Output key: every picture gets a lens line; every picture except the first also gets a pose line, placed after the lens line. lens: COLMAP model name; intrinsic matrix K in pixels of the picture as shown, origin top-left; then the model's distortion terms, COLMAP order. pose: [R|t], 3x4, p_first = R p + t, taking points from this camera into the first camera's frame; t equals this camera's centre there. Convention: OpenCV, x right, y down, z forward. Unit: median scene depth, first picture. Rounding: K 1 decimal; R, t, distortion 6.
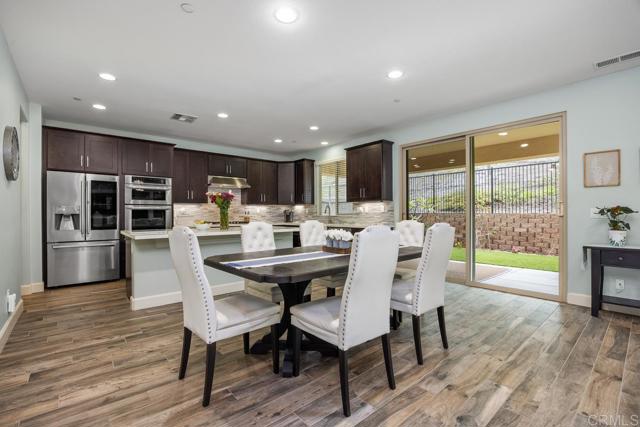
lens RADIAL K [[292.4, 0, 316.6], [0, 292.4, 212.0], [0, 0, 1]] dist [-0.002396, -0.000757]
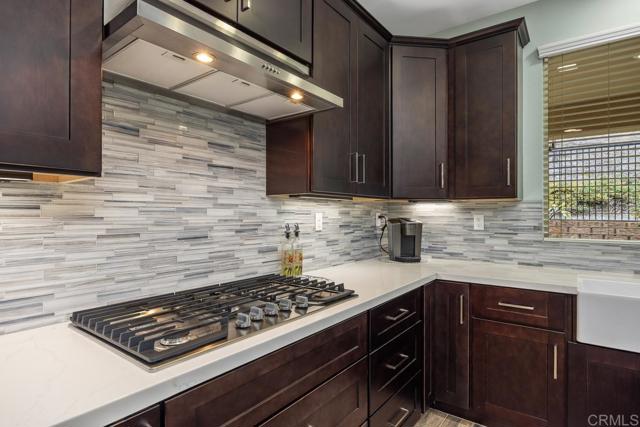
lens RADIAL K [[349.2, 0, 317.5], [0, 349.2, 213.2], [0, 0, 1]] dist [-0.005736, -0.000320]
pose [[0.978811, 0.005320, 0.204697, -0.384411], [-0.006421, 0.999968, 0.004715, -0.018888], [-0.204665, -0.005929, 0.978814, 1.026513]]
